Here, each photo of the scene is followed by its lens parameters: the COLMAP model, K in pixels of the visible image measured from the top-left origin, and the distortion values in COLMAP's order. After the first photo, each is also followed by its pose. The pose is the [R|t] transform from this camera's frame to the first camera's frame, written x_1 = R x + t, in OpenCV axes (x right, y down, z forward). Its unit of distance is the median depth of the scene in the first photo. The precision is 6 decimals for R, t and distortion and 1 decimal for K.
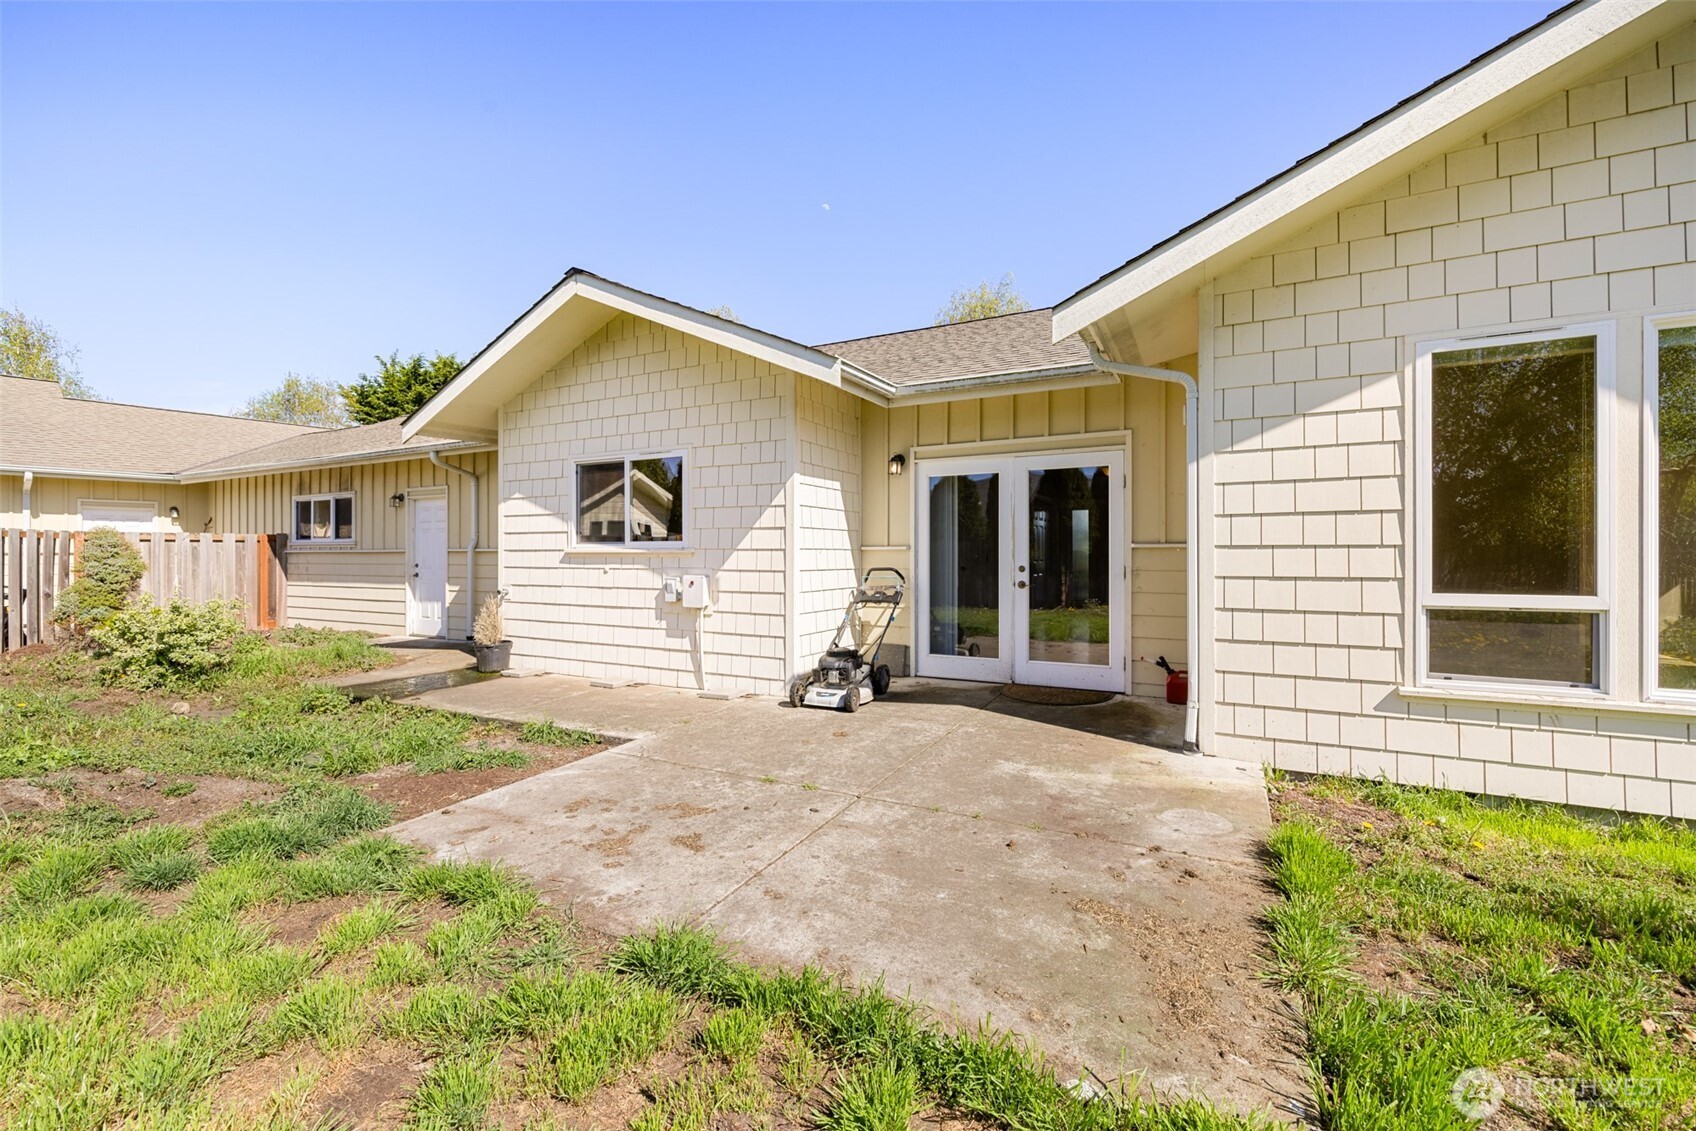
lens RADIAL K [[718.8, 0, 844.2], [0, 718.8, 558.8], [0, 0, 1]] dist [0.000882, -0.000050]
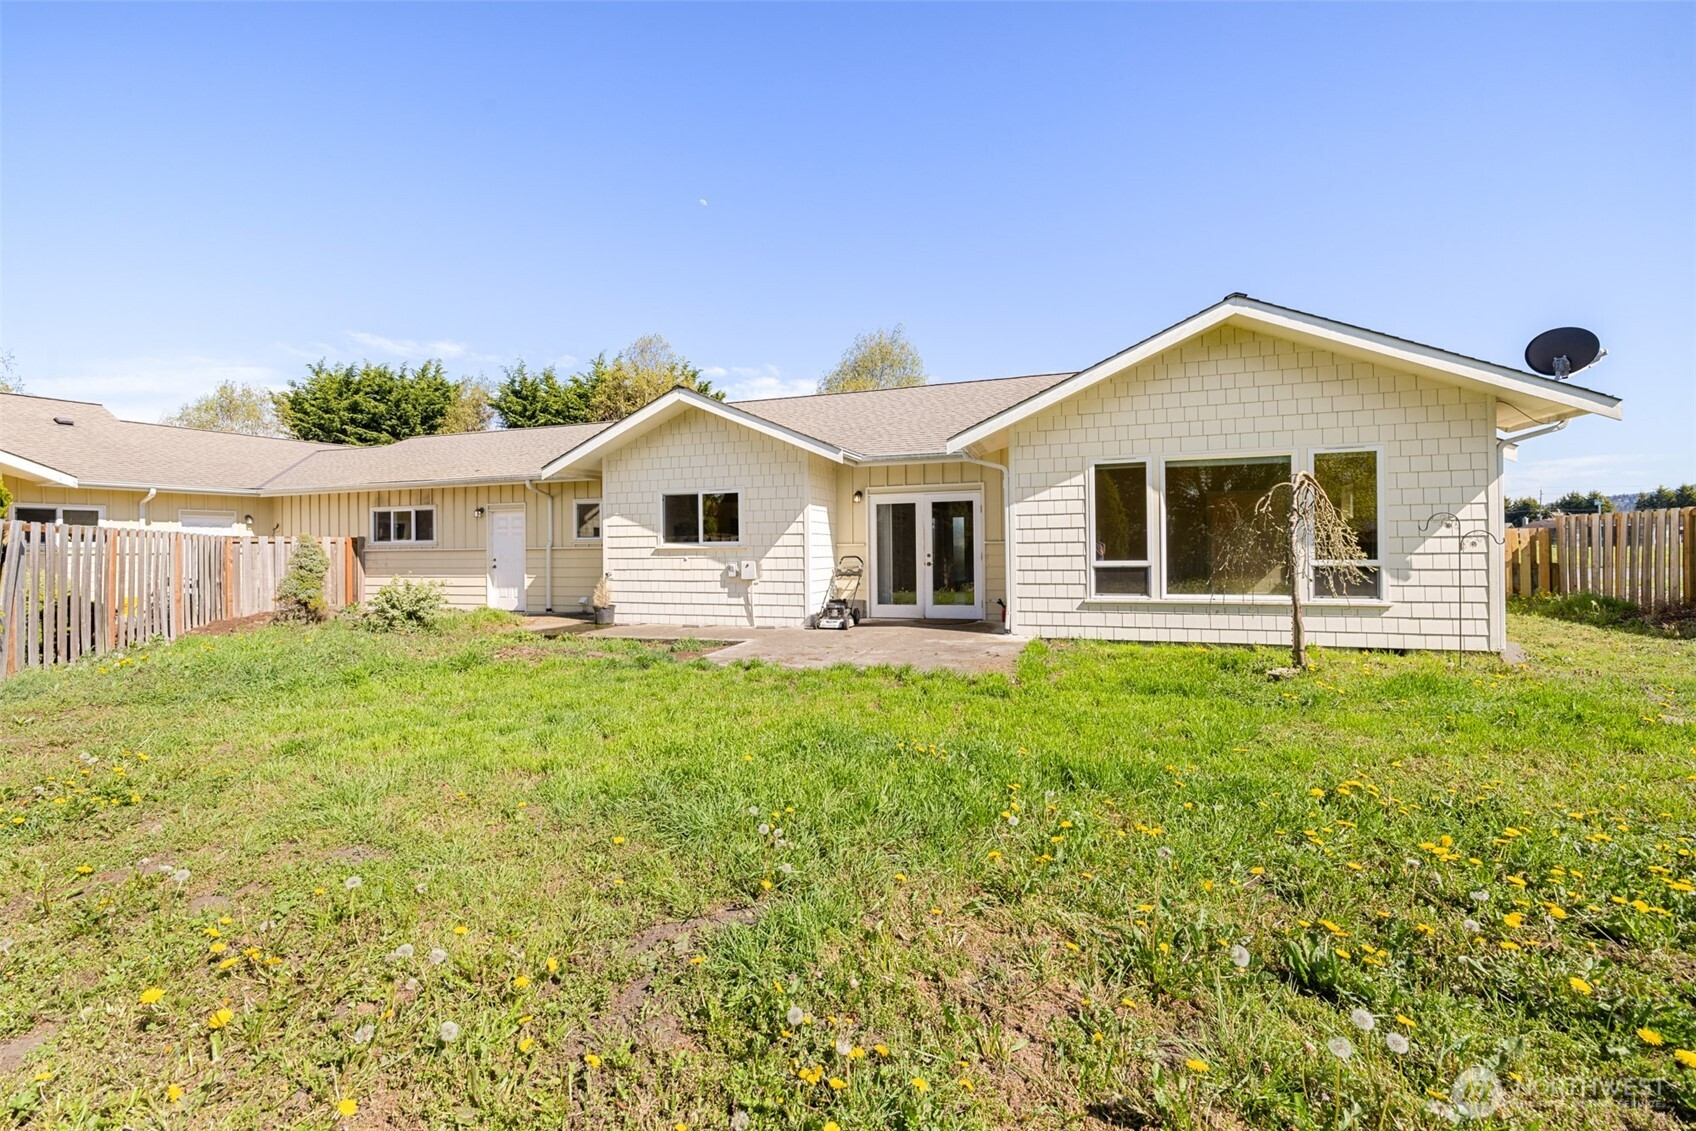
lens RADIAL K [[718.8, 0, 856.4], [0, 718.8, 547.6], [0, 0, 1]] dist [0.000882, -0.000050]
pose [[0.984198, -0.007487, 0.176915, -0.255499], [0.009608, 0.999892, -0.011135, 0.012458], [-0.176812, 0.012659, 0.984163, -0.763005]]
